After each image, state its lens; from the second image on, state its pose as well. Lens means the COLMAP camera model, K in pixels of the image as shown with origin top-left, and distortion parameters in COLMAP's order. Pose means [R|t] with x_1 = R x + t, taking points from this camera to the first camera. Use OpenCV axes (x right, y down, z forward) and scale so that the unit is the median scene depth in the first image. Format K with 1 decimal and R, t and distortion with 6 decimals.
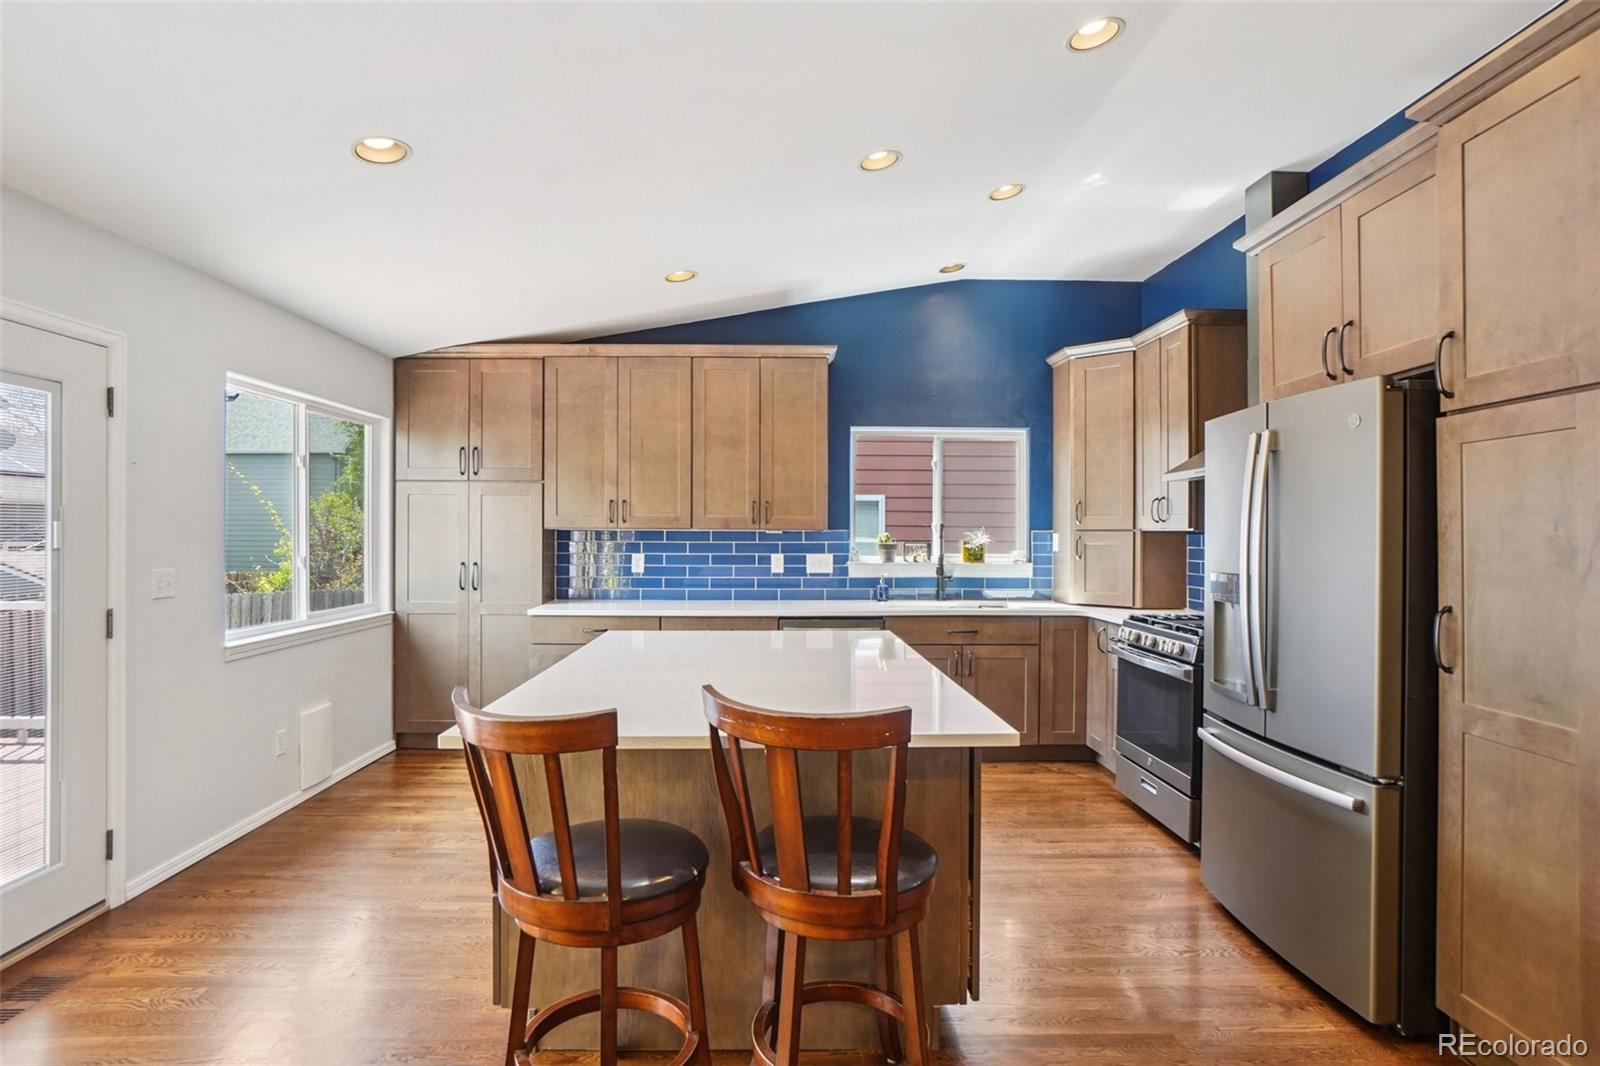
lens RADIAL K [[829.1, 0, 787.9], [0, 829.1, 531.4], [0, 0, 1]] dist [-0.037426, 0.017684]
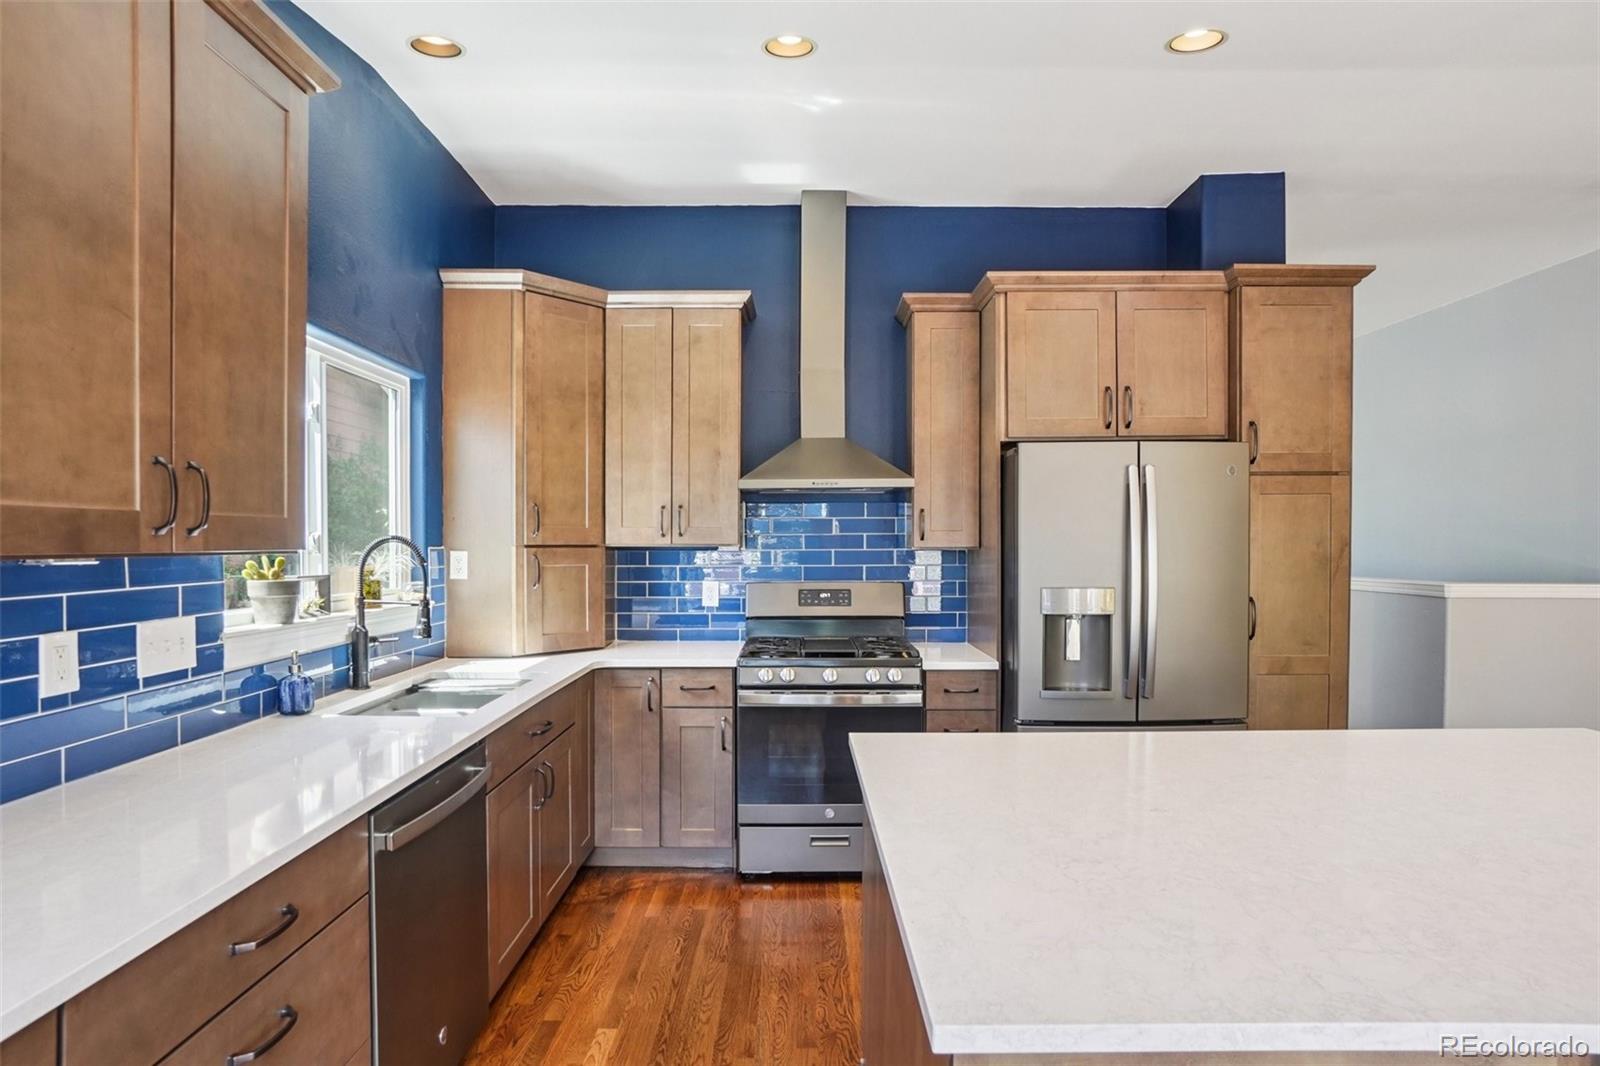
lens RADIAL K [[829.1, 0, 803.0], [0, 829.1, 560.5], [0, 0, 1]] dist [-0.037426, 0.017684]
pose [[0.013829, -0.026567, 0.999551, -0.326024], [-0.001282, 0.999646, 0.026587, -0.007950], [-0.999904, -0.001649, 0.013790, 0.770779]]
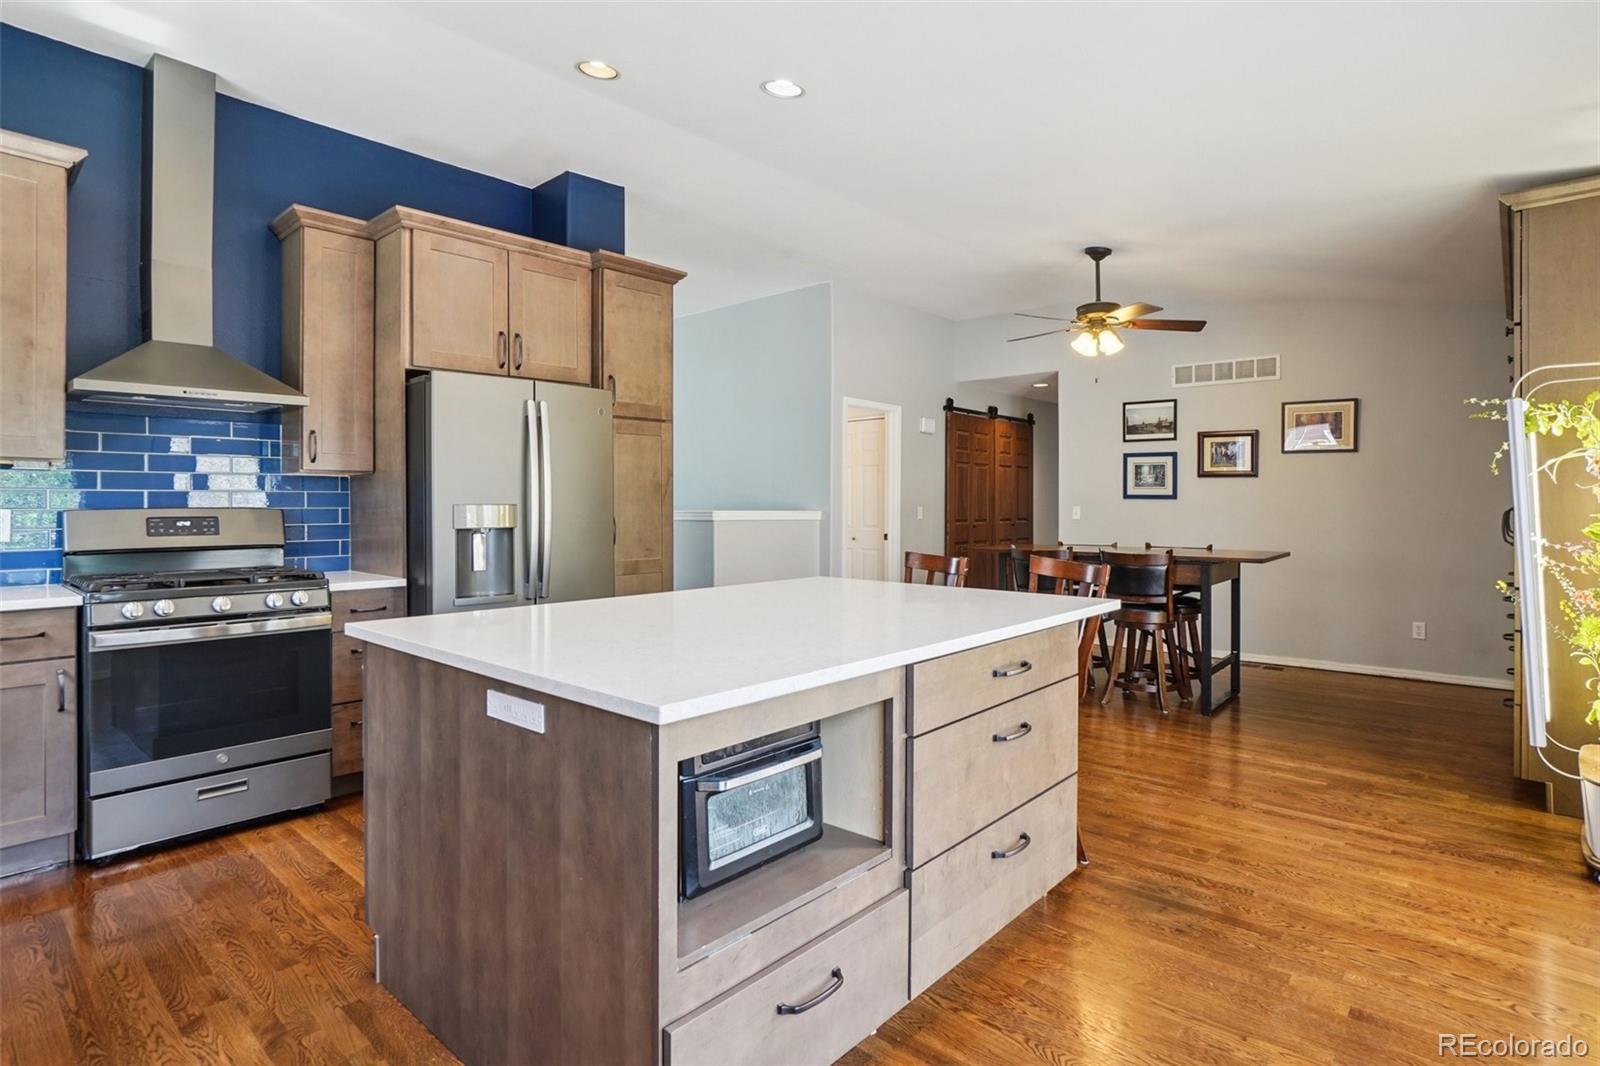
lens RADIAL K [[829.1, 0, 795.3], [0, 829.1, 497.3], [0, 0, 1]] dist [-0.037426, 0.017684]
pose [[-0.734304, 0.007126, 0.678783, -0.368614], [0.000393, 0.999949, -0.010073, 0.030371], [-0.678821, -0.007130, -0.734269, 0.909268]]
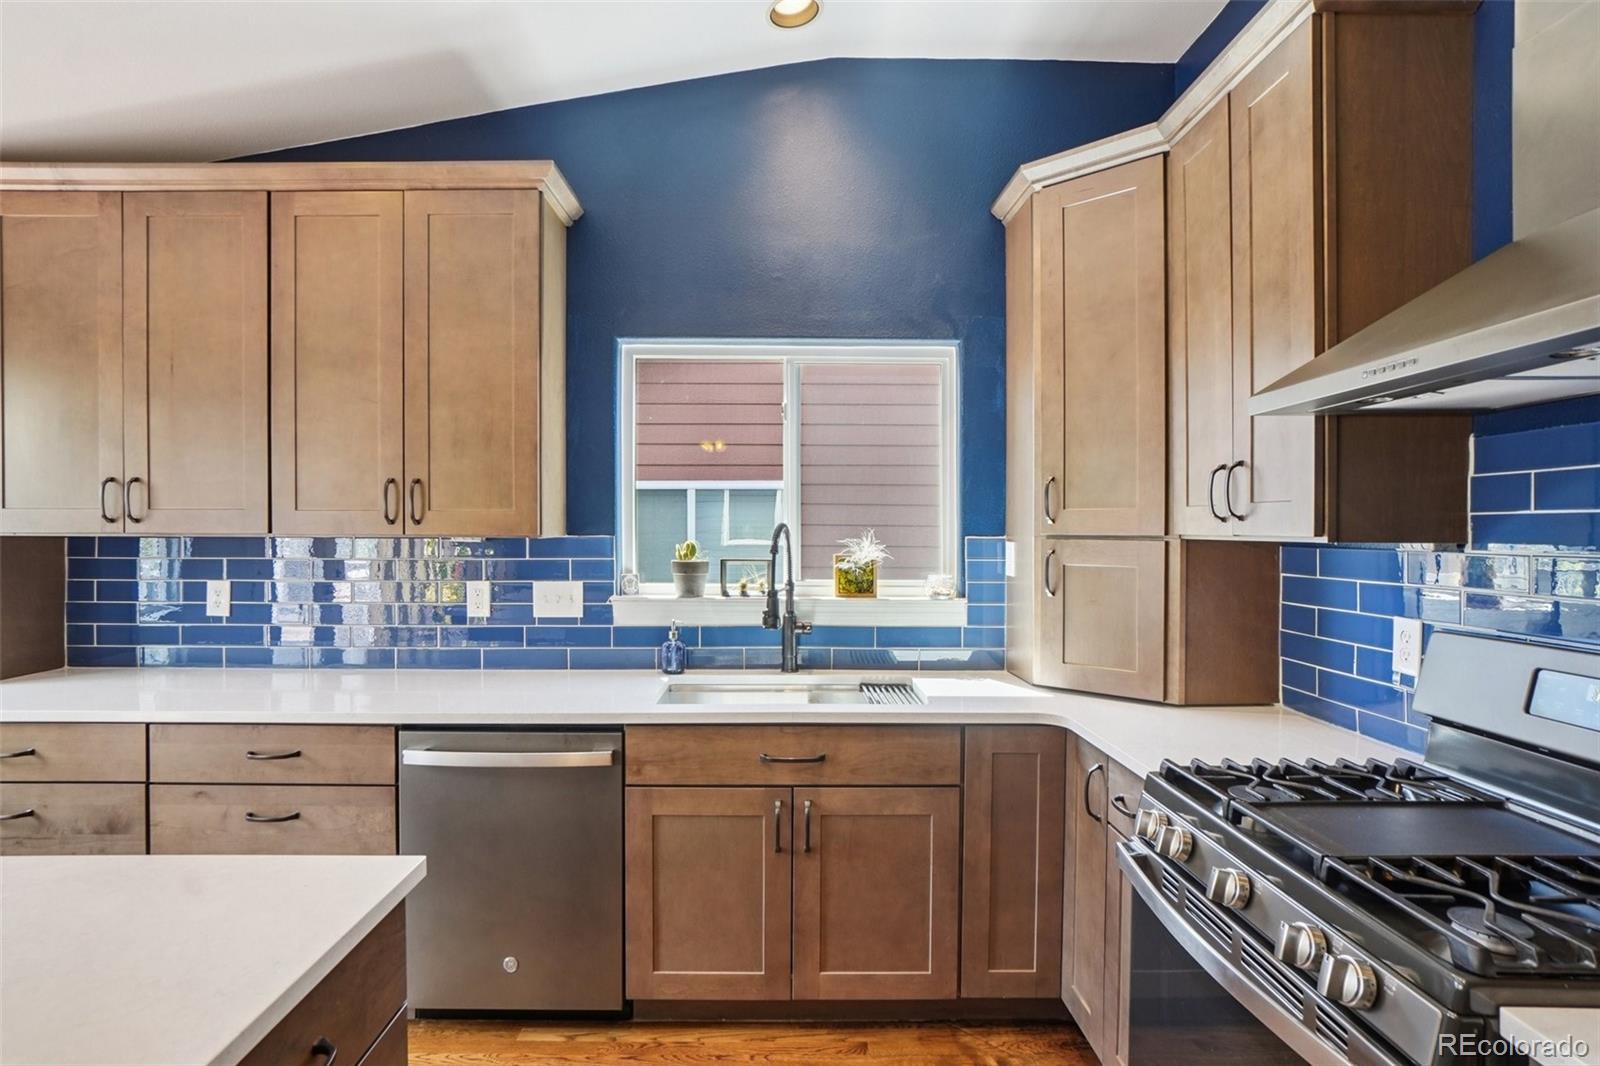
lens RADIAL K [[829.1, 0, 786.7], [0, 829.1, 527.9], [0, 0, 1]] dist [-0.037426, 0.017684]
pose [[0.999923, -0.001109, -0.012319, 0.202371], [0.001120, 0.999999, 0.000914, -0.007201], [0.012318, -0.000927, 0.999924, 0.510244]]
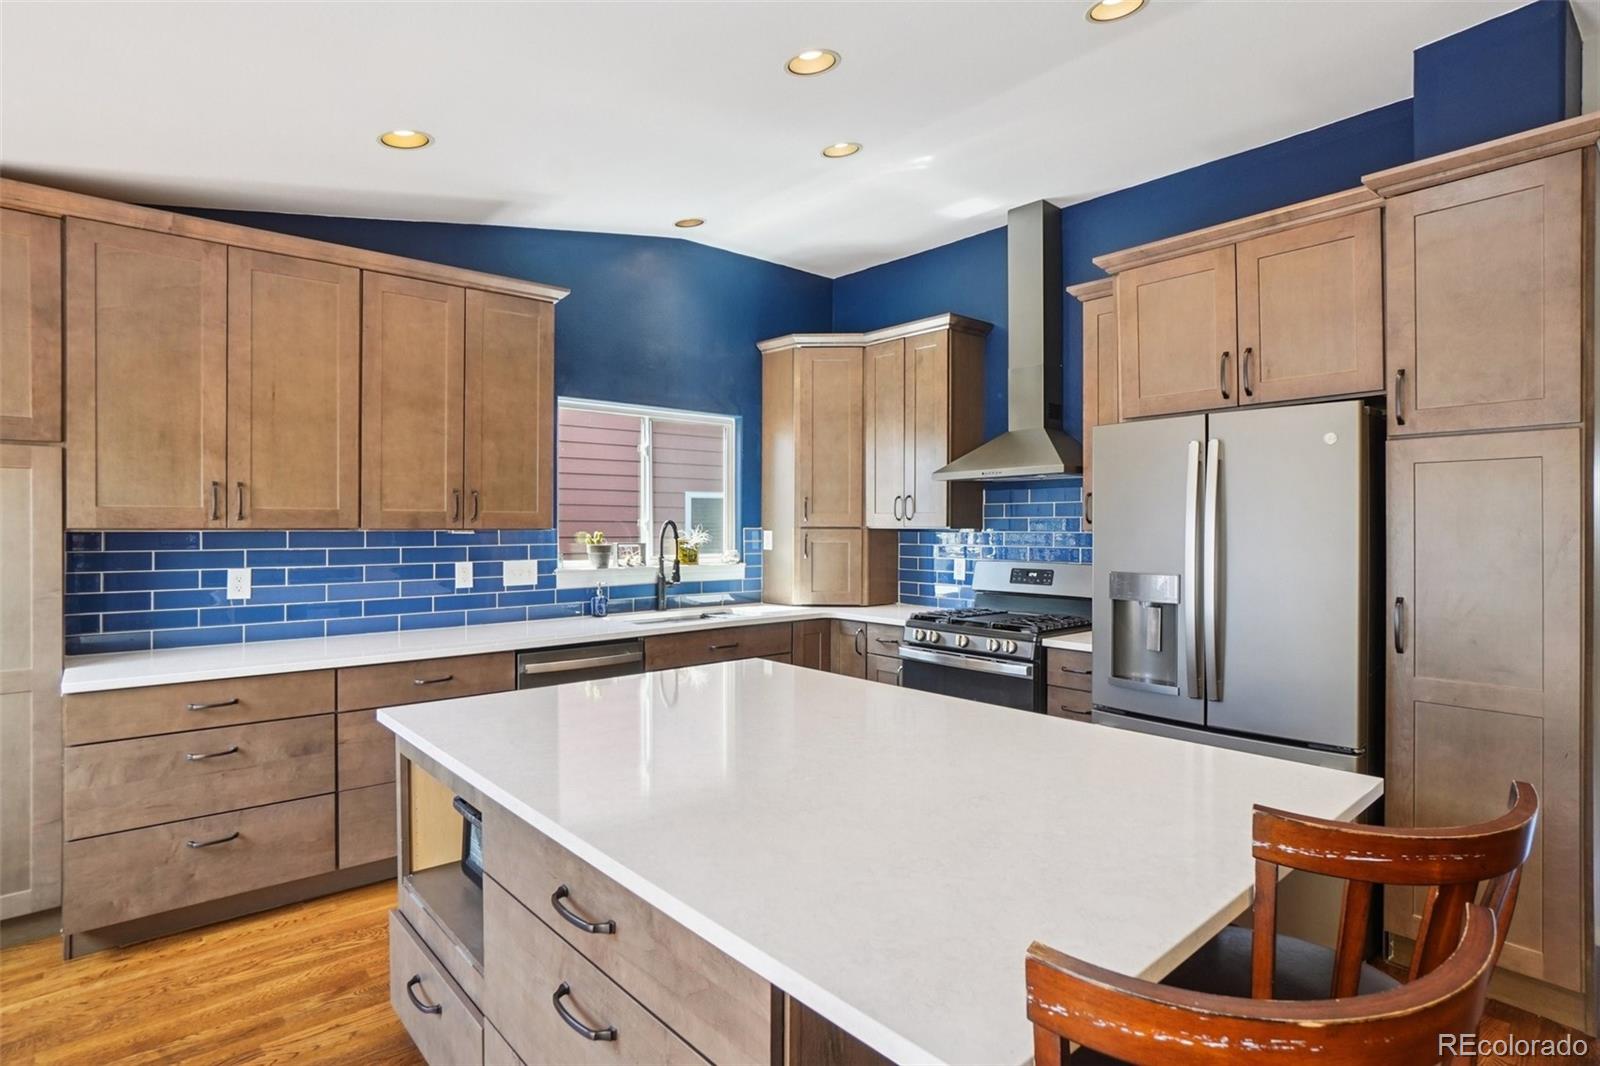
lens RADIAL K [[829.1, 0, 800.3], [0, 829.1, 526.6], [0, 0, 1]] dist [-0.037426, 0.017684]
pose [[0.763873, -0.004866, 0.645348, -0.270866], [0.000686, 0.999977, 0.006729, -0.009018], [-0.645366, -0.004697, 0.763859, 0.273008]]
